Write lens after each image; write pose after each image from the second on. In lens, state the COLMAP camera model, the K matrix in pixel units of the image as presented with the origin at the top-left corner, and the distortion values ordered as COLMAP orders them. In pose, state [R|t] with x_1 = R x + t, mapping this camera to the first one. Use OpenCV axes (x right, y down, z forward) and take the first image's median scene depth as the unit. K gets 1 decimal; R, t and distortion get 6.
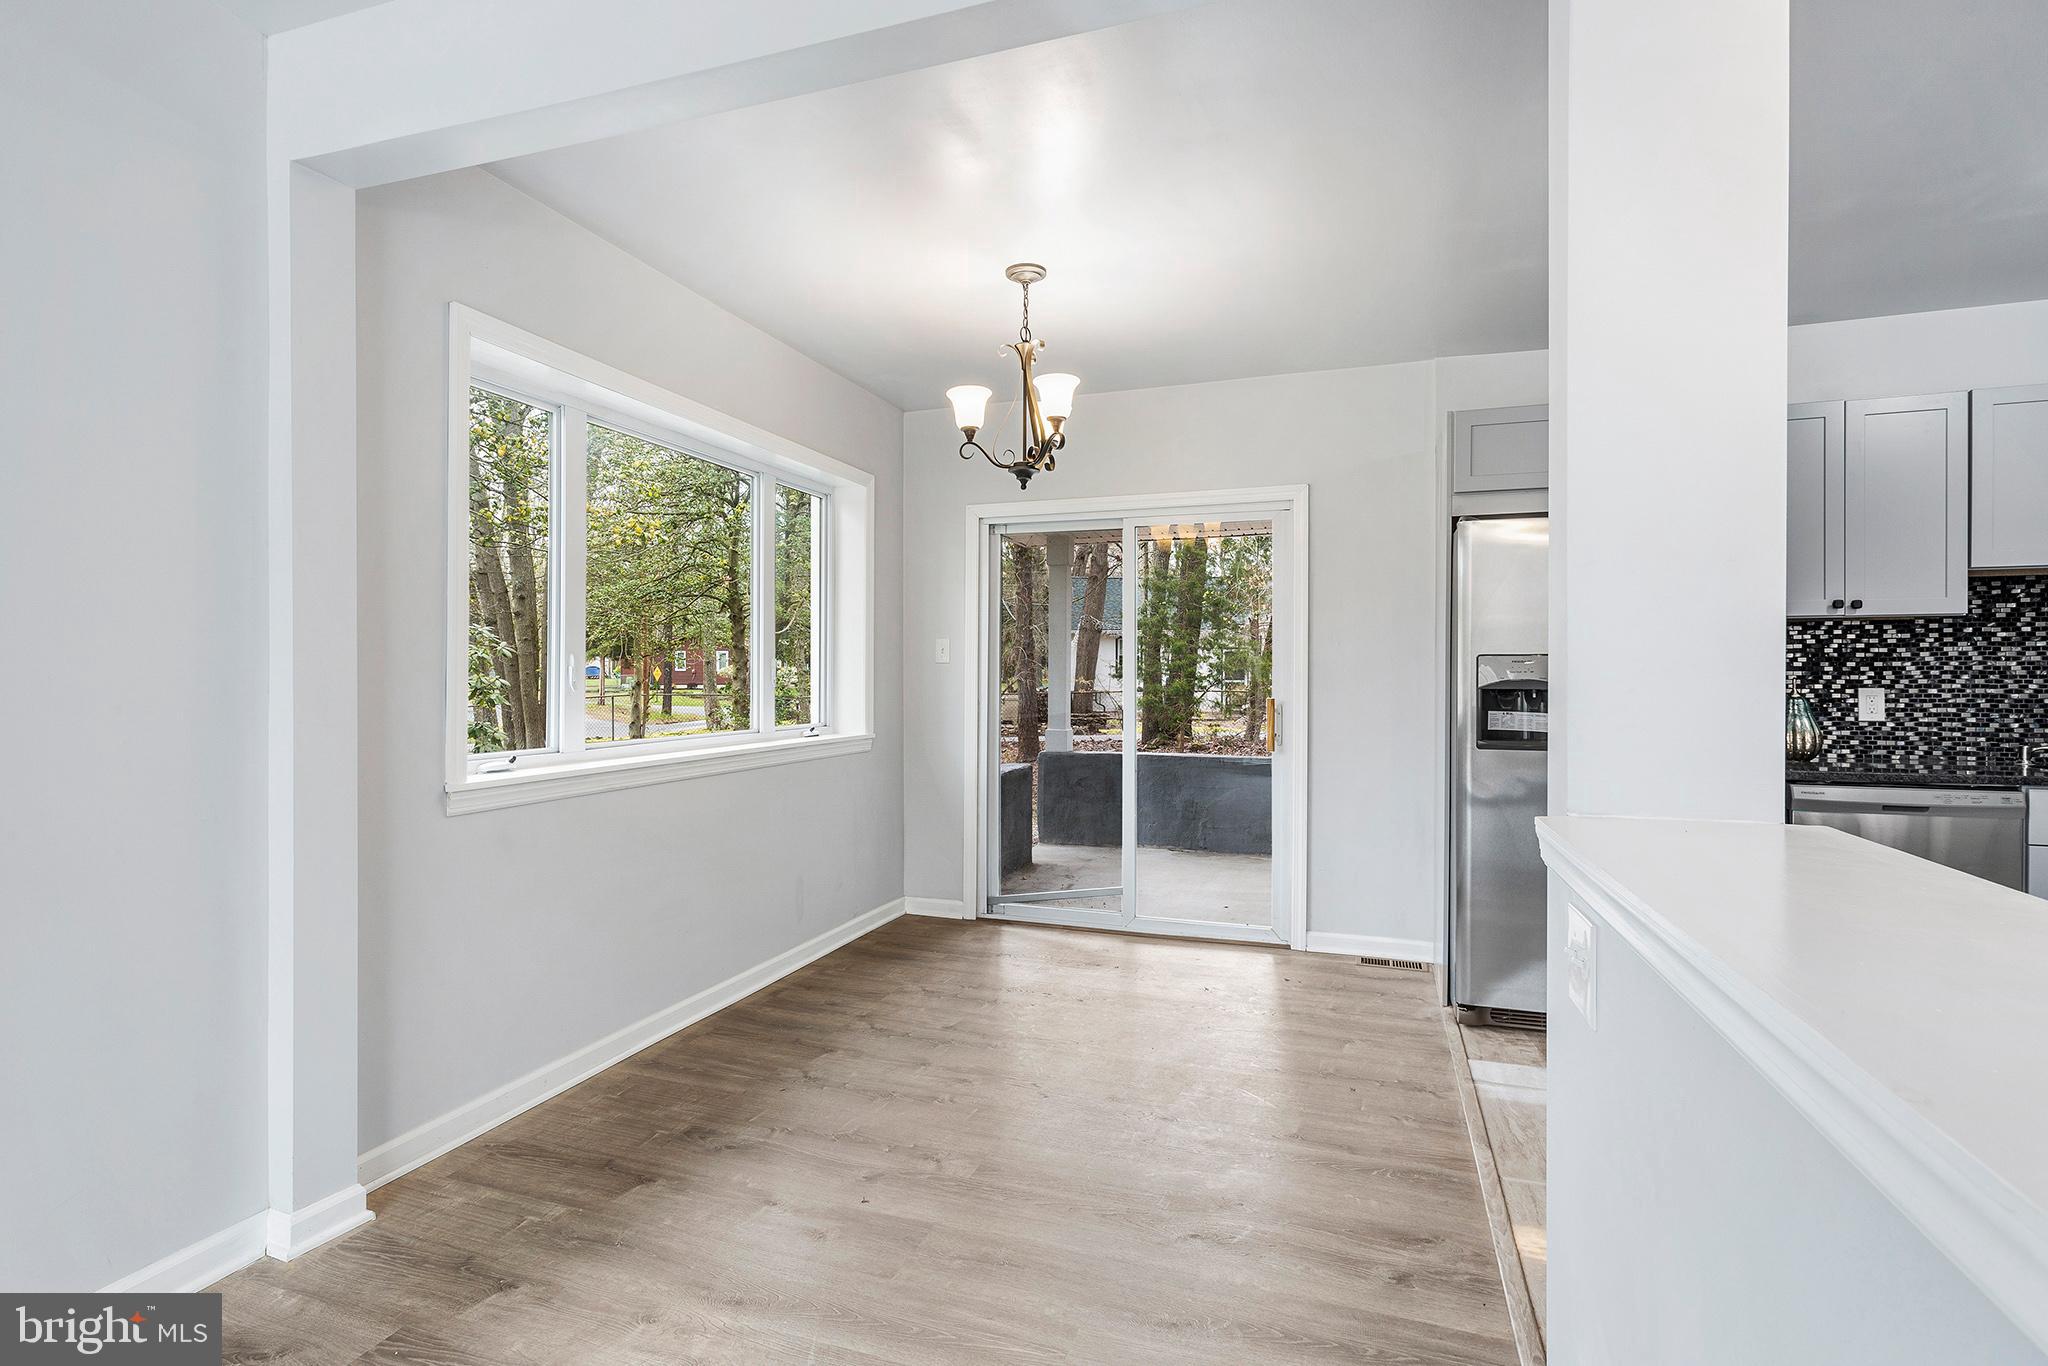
lens RADIAL K [[958.1, 0, 1012.5], [0, 958.1, 673.5], [0, 0, 1]] dist [-0.000829, 0.003258]
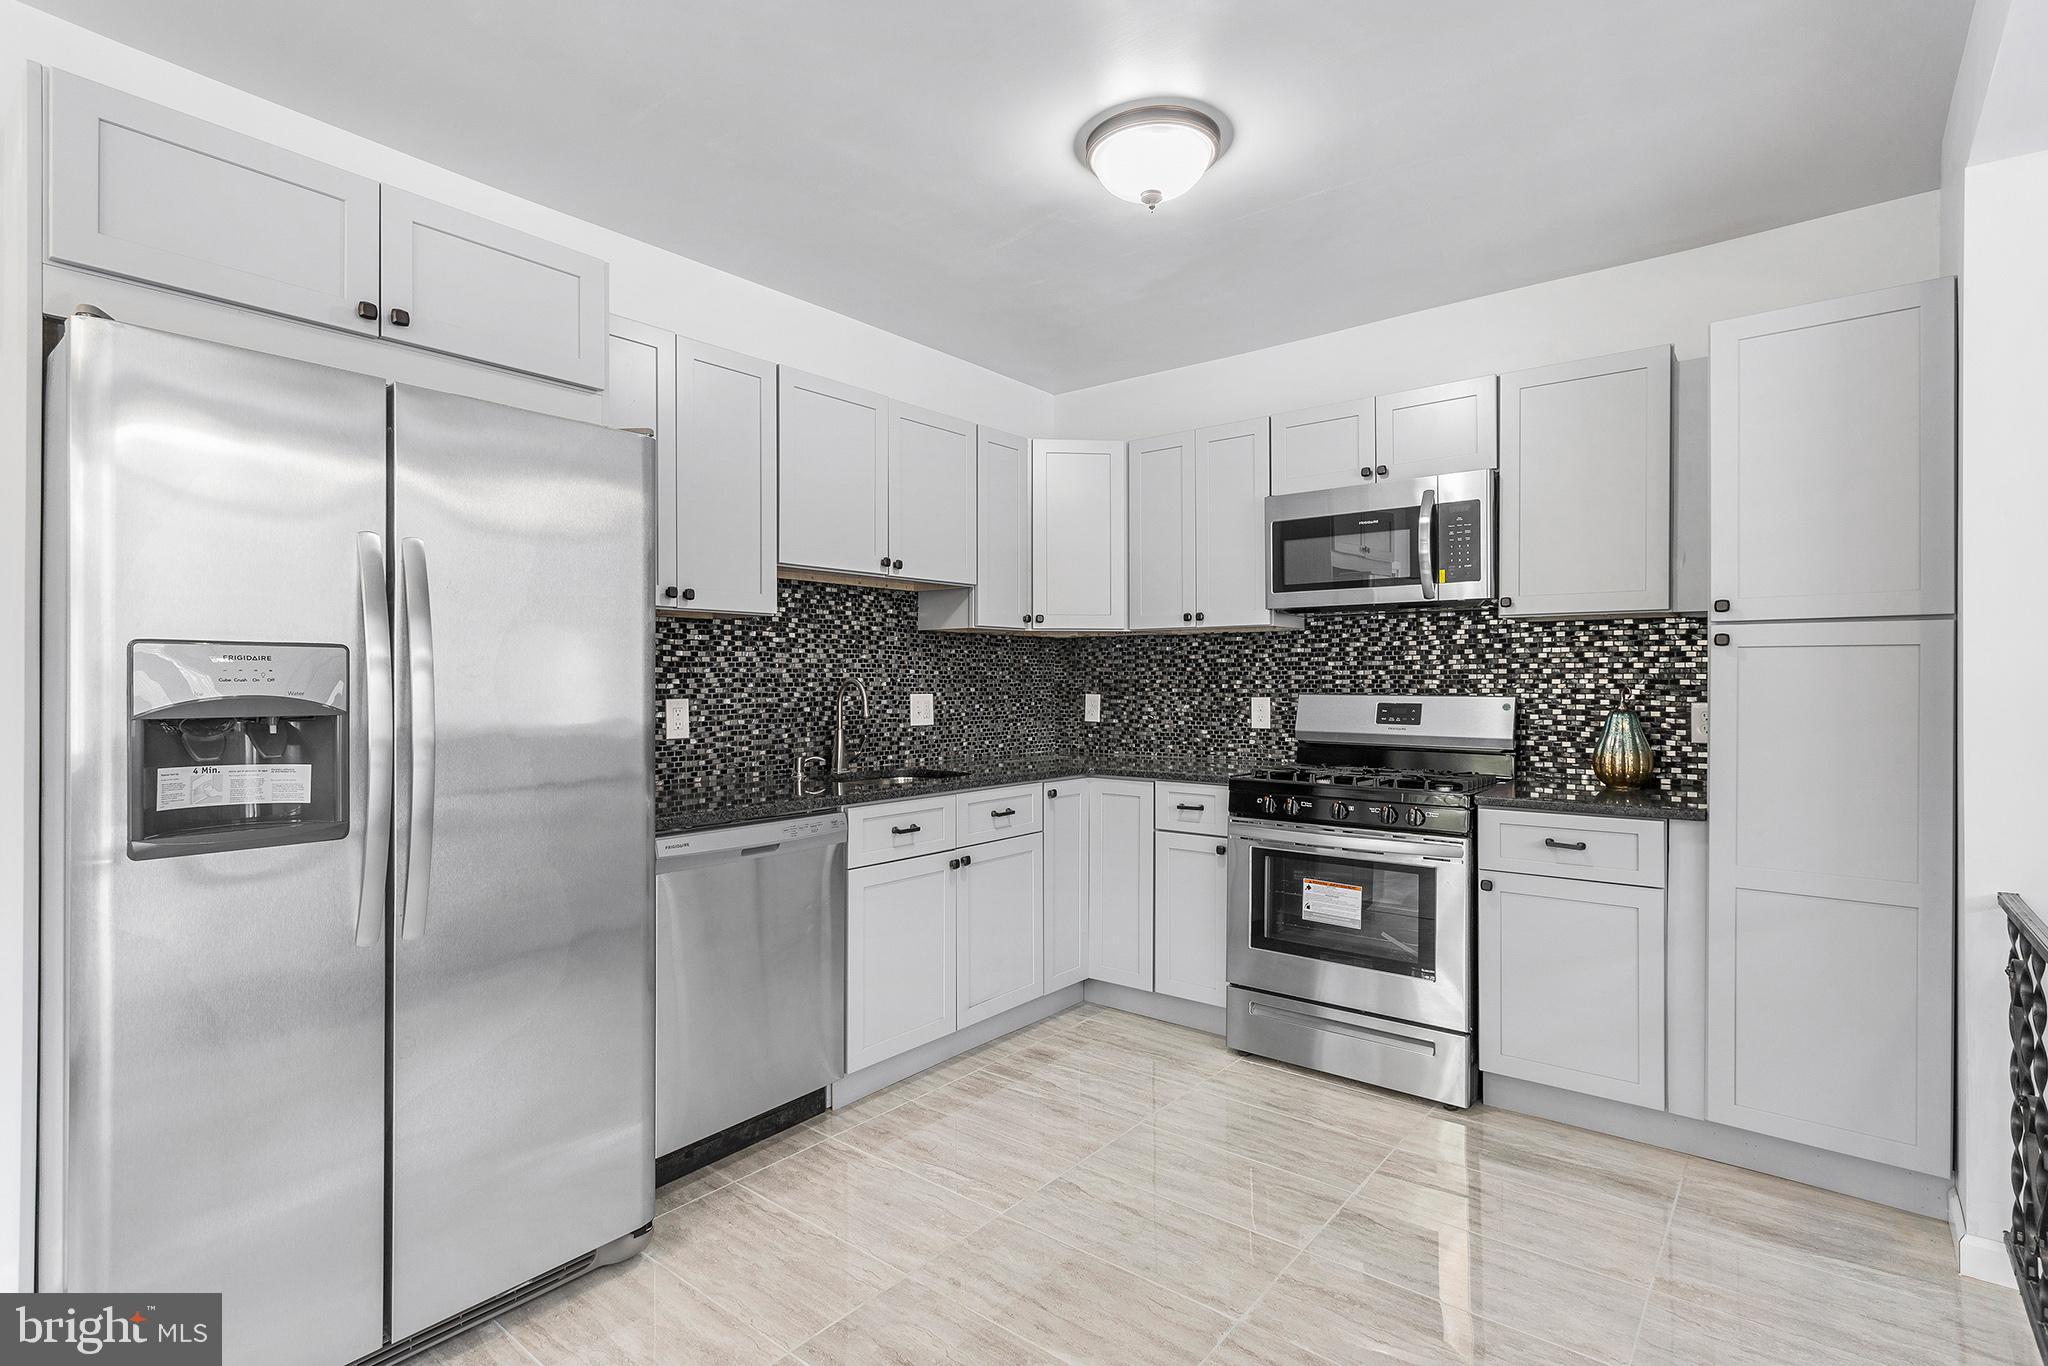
lens RADIAL K [[958.1, 0, 988.7], [0, 958.1, 683.9], [0, 0, 1]] dist [-0.000829, 0.003258]
pose [[0.303831, -0.005361, 0.952711, 0.192953], [-0.002985, 0.999974, 0.006579, -0.004152], [-0.952721, -0.004843, 0.303807, 0.504046]]
